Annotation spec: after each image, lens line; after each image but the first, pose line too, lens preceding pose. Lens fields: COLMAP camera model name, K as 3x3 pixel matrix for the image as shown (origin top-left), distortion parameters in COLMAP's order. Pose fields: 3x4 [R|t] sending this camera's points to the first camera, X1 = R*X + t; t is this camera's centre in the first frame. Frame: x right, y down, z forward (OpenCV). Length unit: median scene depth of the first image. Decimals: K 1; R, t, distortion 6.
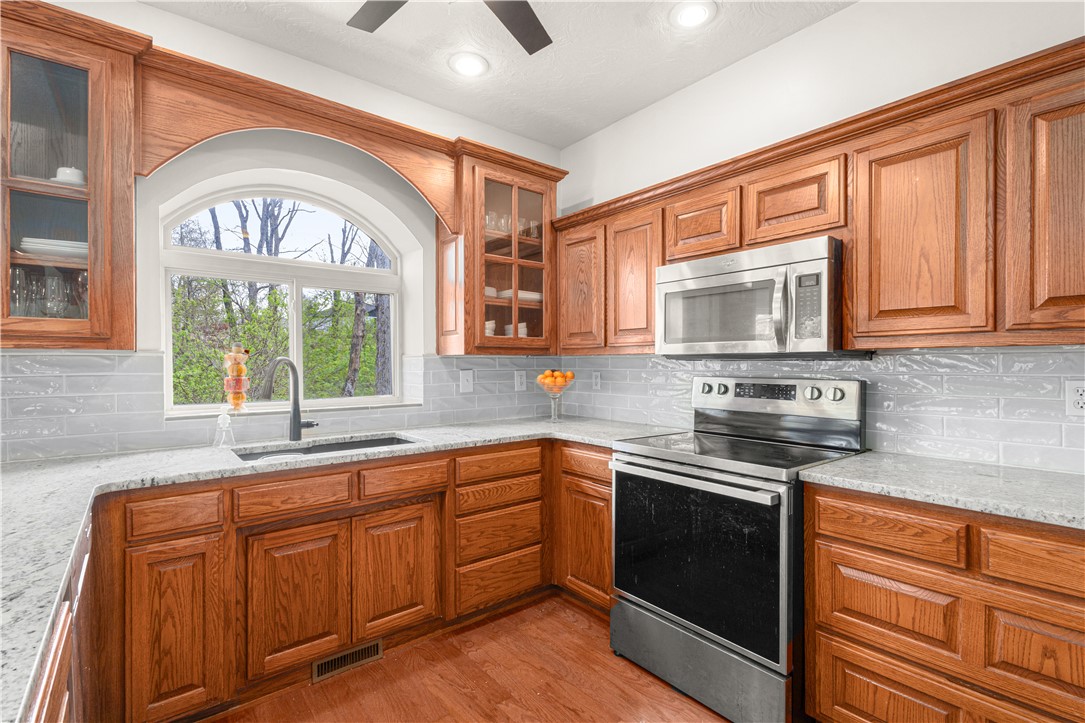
lens RADIAL K [[503.9, 0, 538.5], [0, 503.9, 365.0], [0, 0, 1]] dist [0.002524, -0.002415]
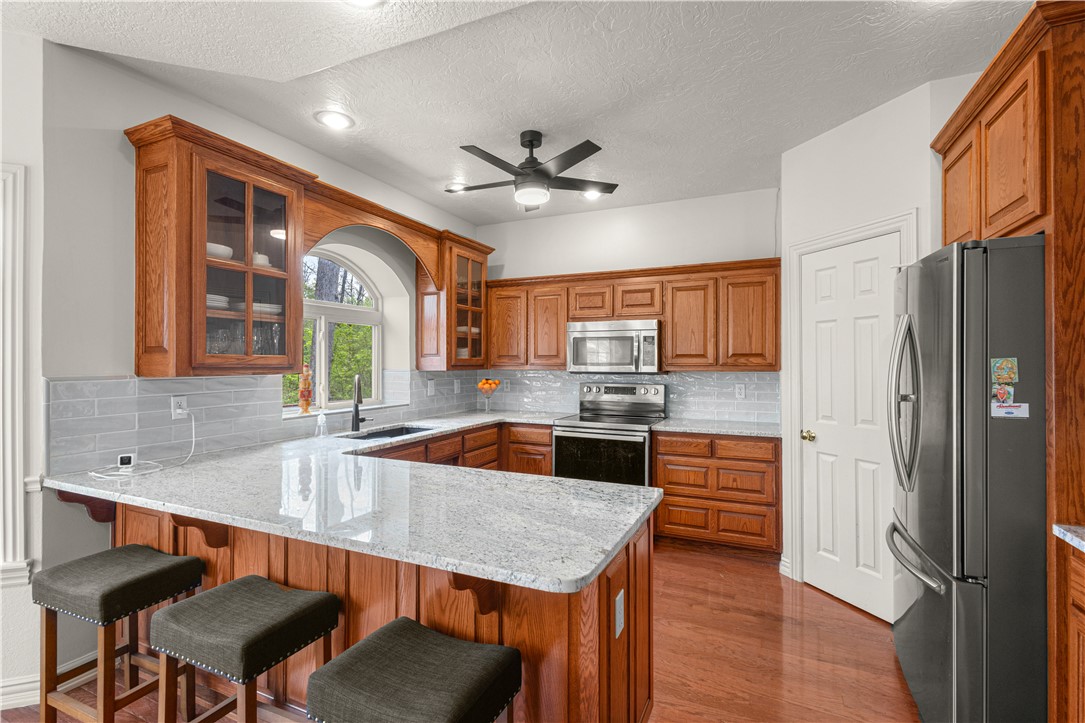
lens RADIAL K [[503.9, 0, 543.4], [0, 503.9, 358.5], [0, 0, 1]] dist [0.002524, -0.002415]
pose [[0.893259, 0.005990, 0.449502, -0.713654], [-0.001937, 0.999953, -0.009475, -0.053996], [-0.449537, 0.007593, 0.893229, -0.615523]]
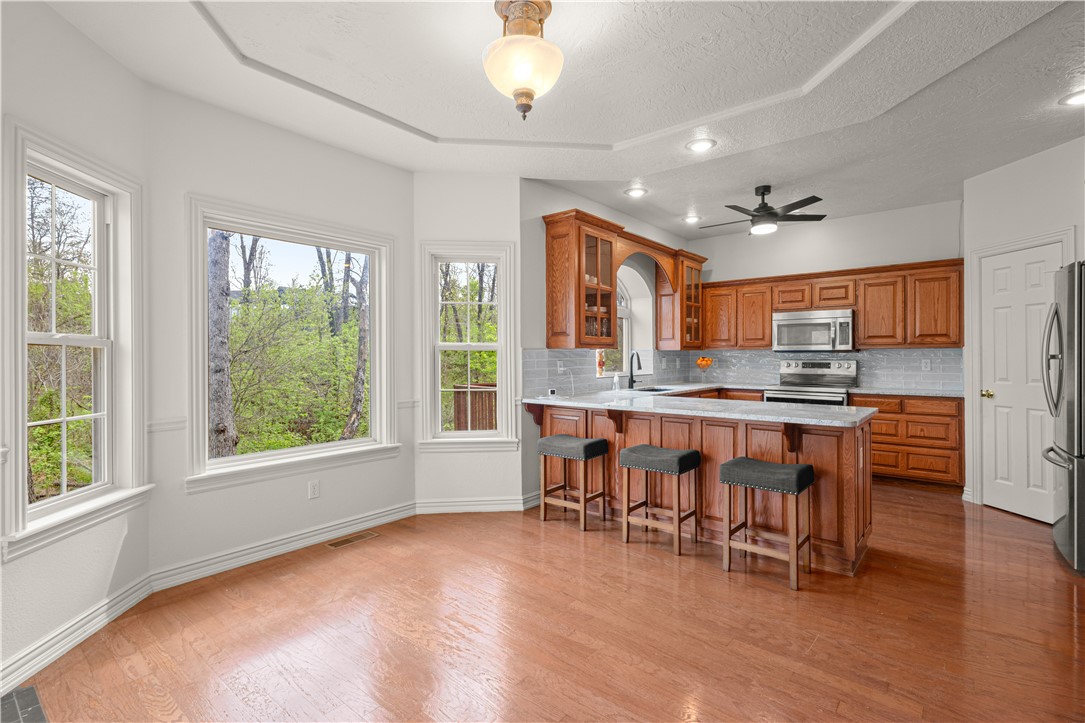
lens RADIAL K [[503.9, 0, 543.3], [0, 503.9, 354.2], [0, 0, 1]] dist [0.002524, -0.002415]
pose [[0.980776, -0.000342, 0.195136, -1.412111], [0.001054, 0.999993, -0.003545, 0.005138], [-0.195134, 0.003683, 0.980770, -1.214549]]
